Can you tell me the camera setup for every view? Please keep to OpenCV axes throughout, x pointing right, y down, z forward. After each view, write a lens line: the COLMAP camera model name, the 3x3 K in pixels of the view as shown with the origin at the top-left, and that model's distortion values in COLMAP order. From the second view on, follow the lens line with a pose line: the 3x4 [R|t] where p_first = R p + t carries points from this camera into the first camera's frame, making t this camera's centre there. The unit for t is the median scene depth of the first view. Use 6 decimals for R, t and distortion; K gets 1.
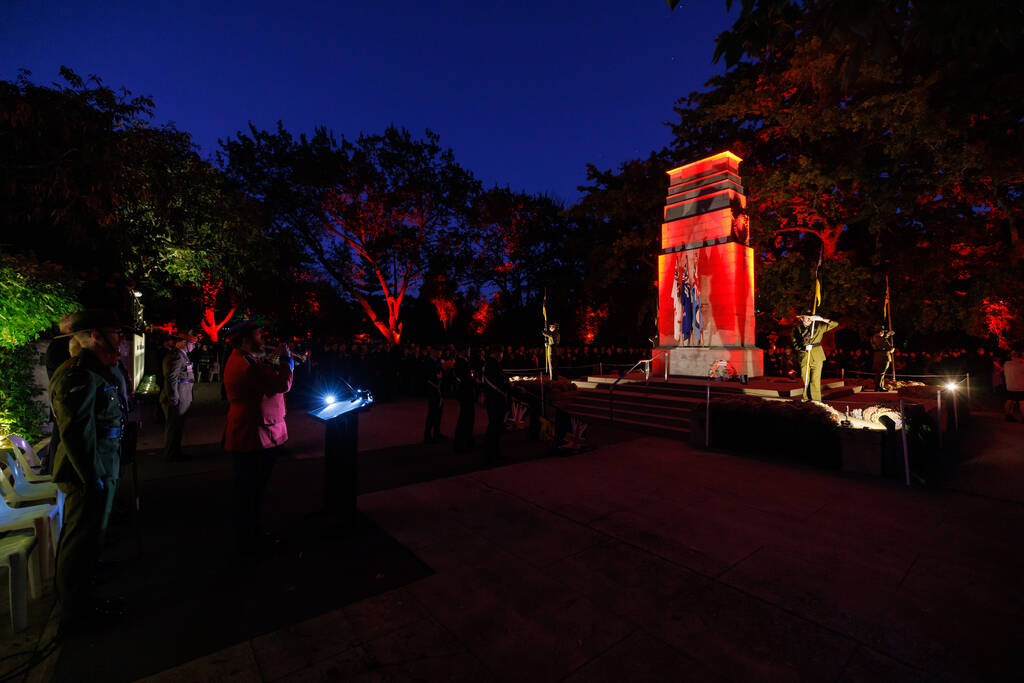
lens RADIAL K [[590.6, 0, 513.9], [0, 590.6, 322.1], [0, 0, 1]] dist [0.001956, -0.000719]
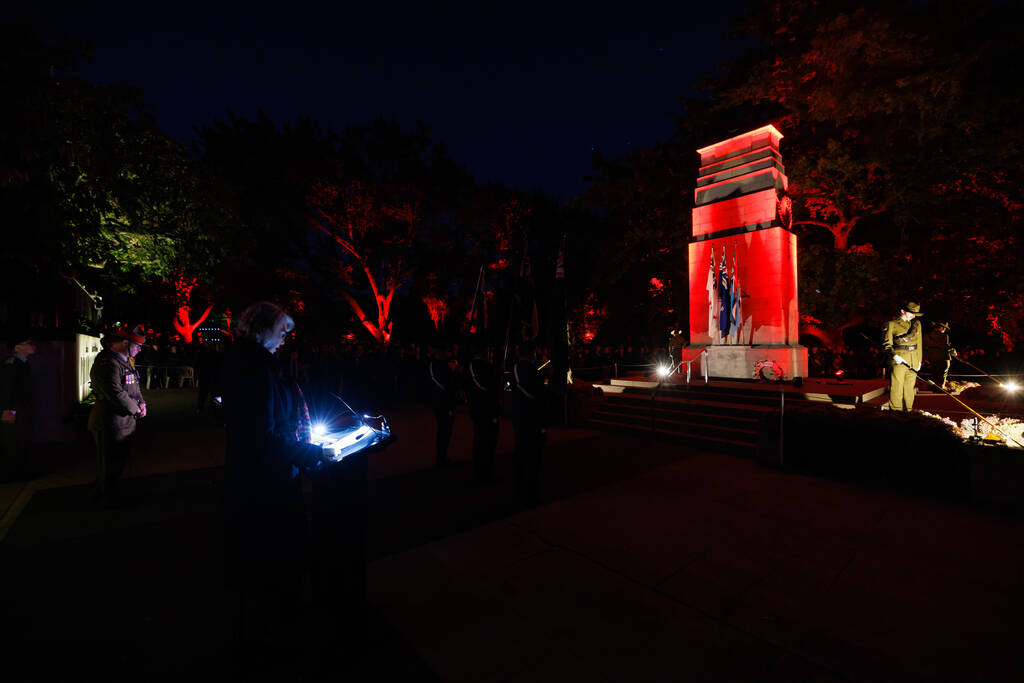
lens RADIAL K [[568.9, 0, 526.4], [0, 568.9, 325.3], [0, 0, 1]] dist [0.000426, -0.000637]
pose [[0.998580, -0.003692, 0.053146, -0.047095], [0.003478, 0.999985, 0.004122, 0.006678], [-0.053161, -0.003931, 0.998578, 0.146940]]
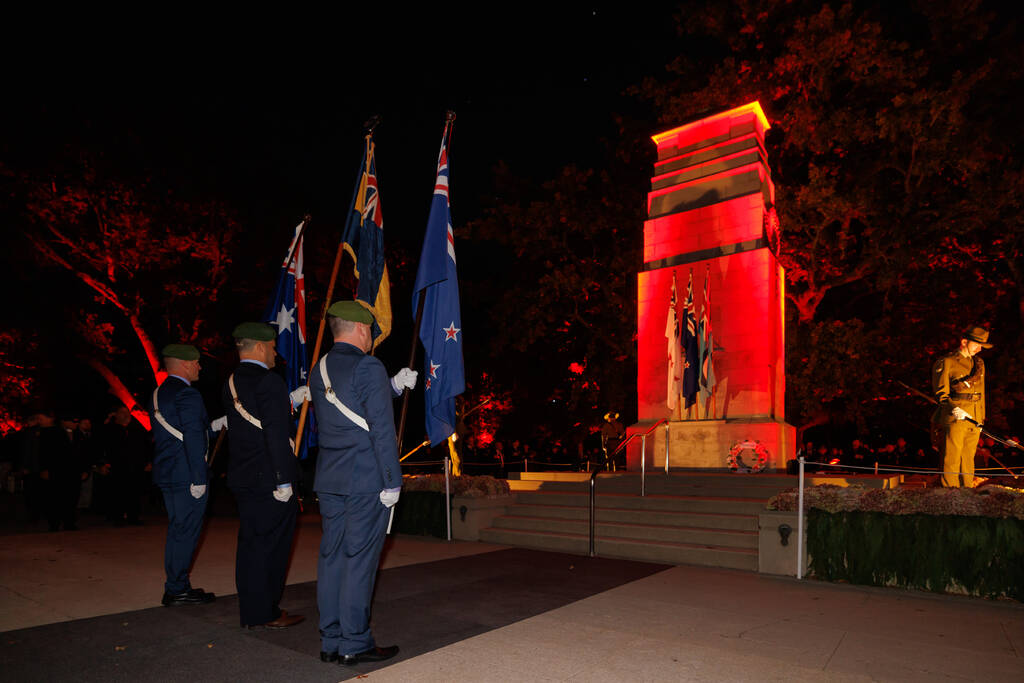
lens RADIAL K [[712.5, 0, 608.2], [0, 712.5, 457.6], [0, 0, 1]] dist [-0.004170, 0.001989]
pose [[0.944505, 0.007672, 0.328409, -0.023075], [-0.014477, 0.999728, 0.018281, 0.063266], [-0.328179, -0.022021, 0.944359, 0.309492]]
